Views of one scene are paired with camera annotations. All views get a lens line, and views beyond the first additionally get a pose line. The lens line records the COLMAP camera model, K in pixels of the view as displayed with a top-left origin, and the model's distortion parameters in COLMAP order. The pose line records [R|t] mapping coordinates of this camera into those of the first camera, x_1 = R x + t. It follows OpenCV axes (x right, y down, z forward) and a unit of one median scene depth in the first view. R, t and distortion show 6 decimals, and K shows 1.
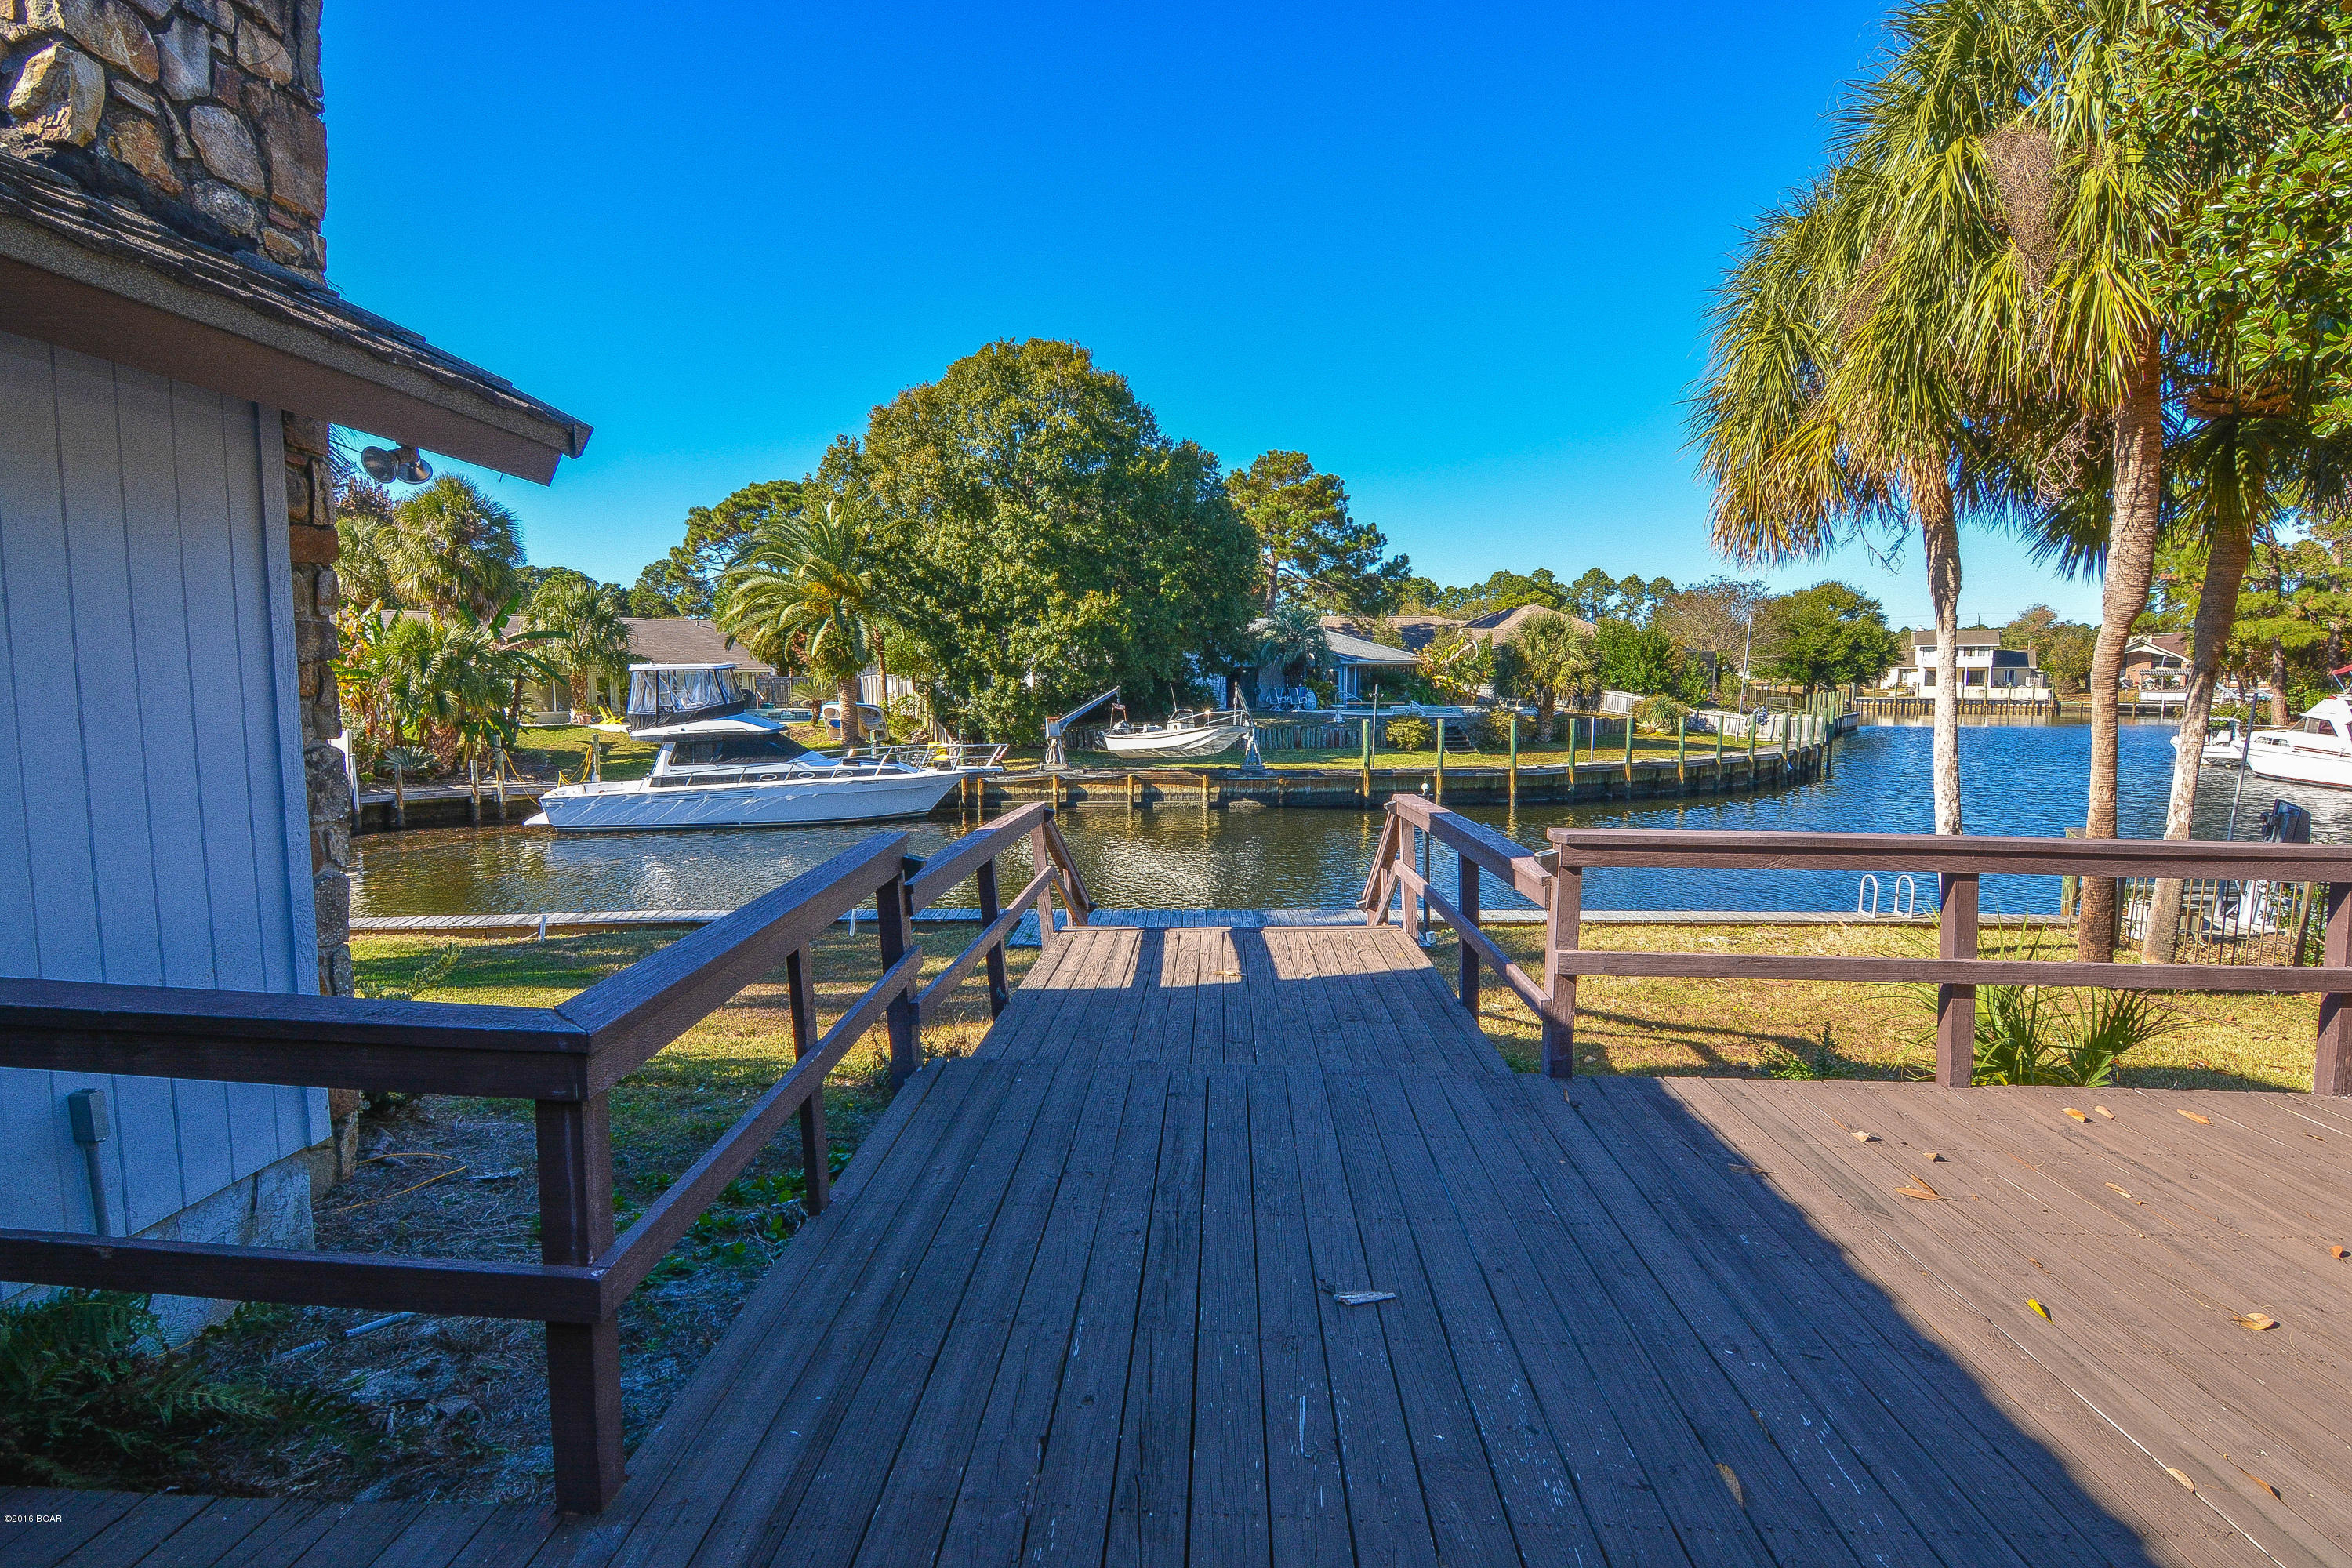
lens RADIAL K [[1121.5, 0, 1176.0], [0, 1121.5, 784.0], [0, 0, 1]] dist [-0.001726, -0.000149]
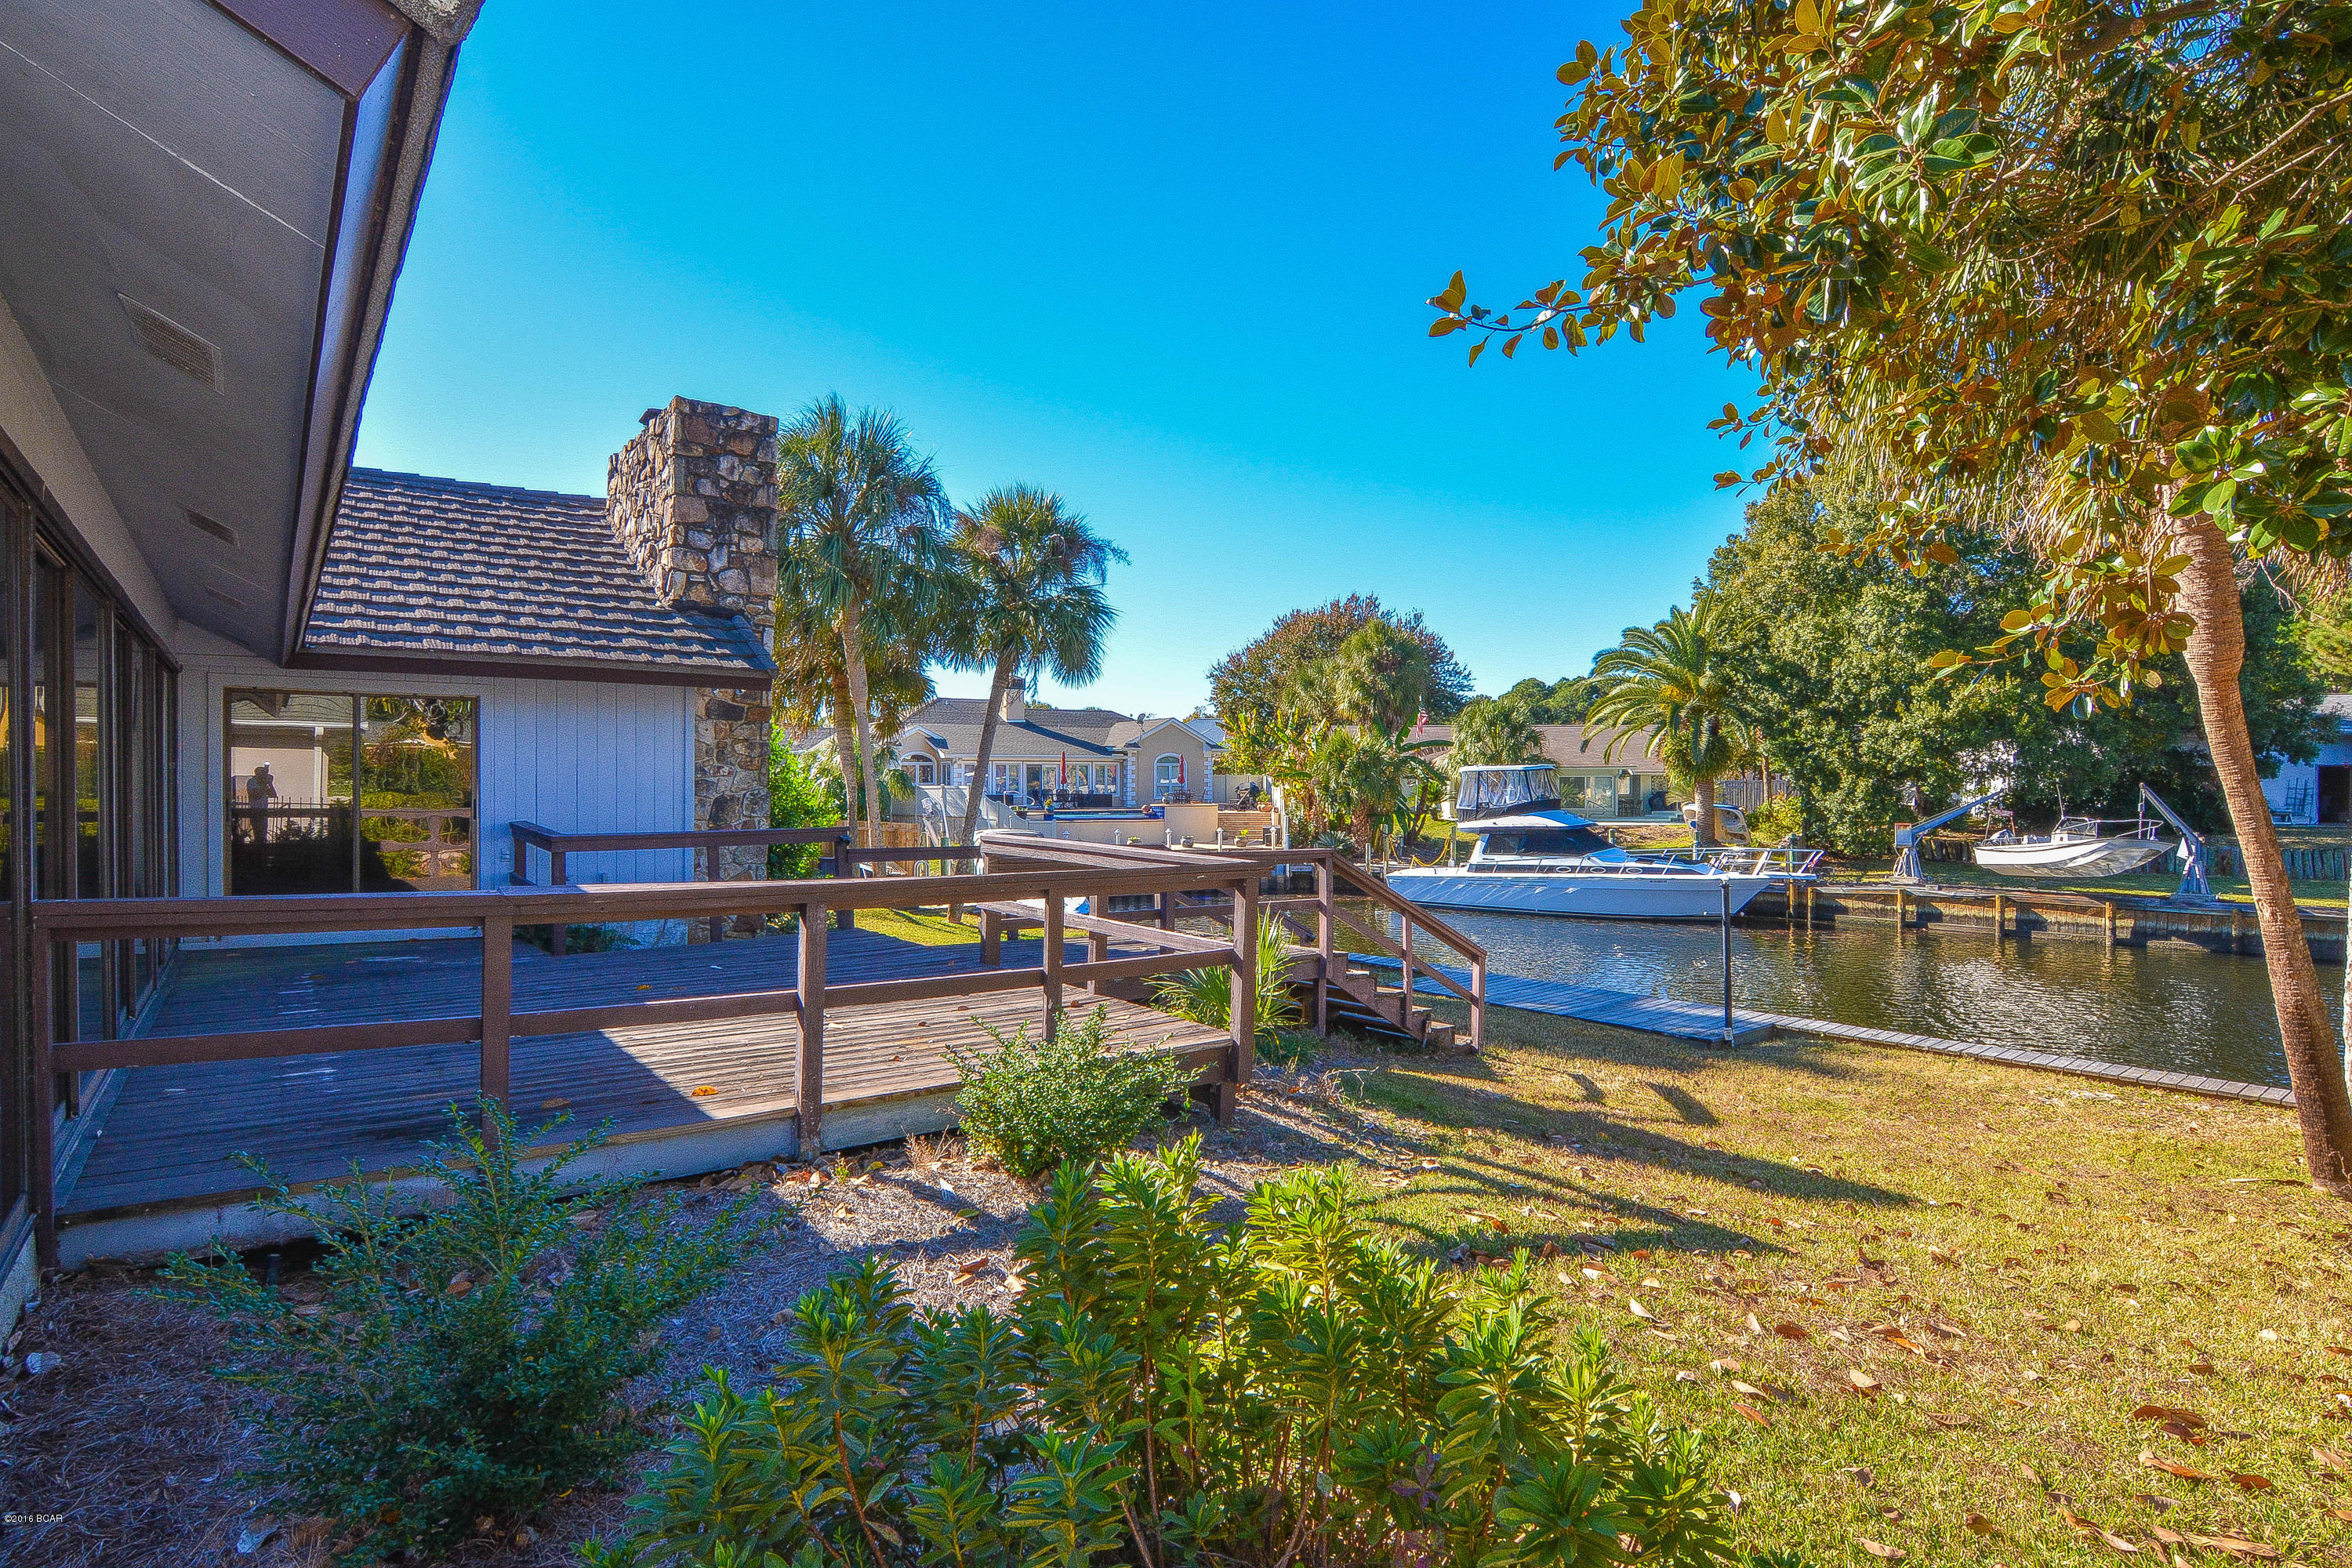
lens RADIAL K [[1121.5, 0, 1176.0], [0, 1121.5, 784.0], [0, 0, 1]] dist [-0.001726, -0.000149]
pose [[0.677106, 0.003400, -0.735878, 0.147235], [-0.070731, 0.995660, -0.060482, 0.002849], [0.732479, 0.093002, 0.674408, -0.004159]]
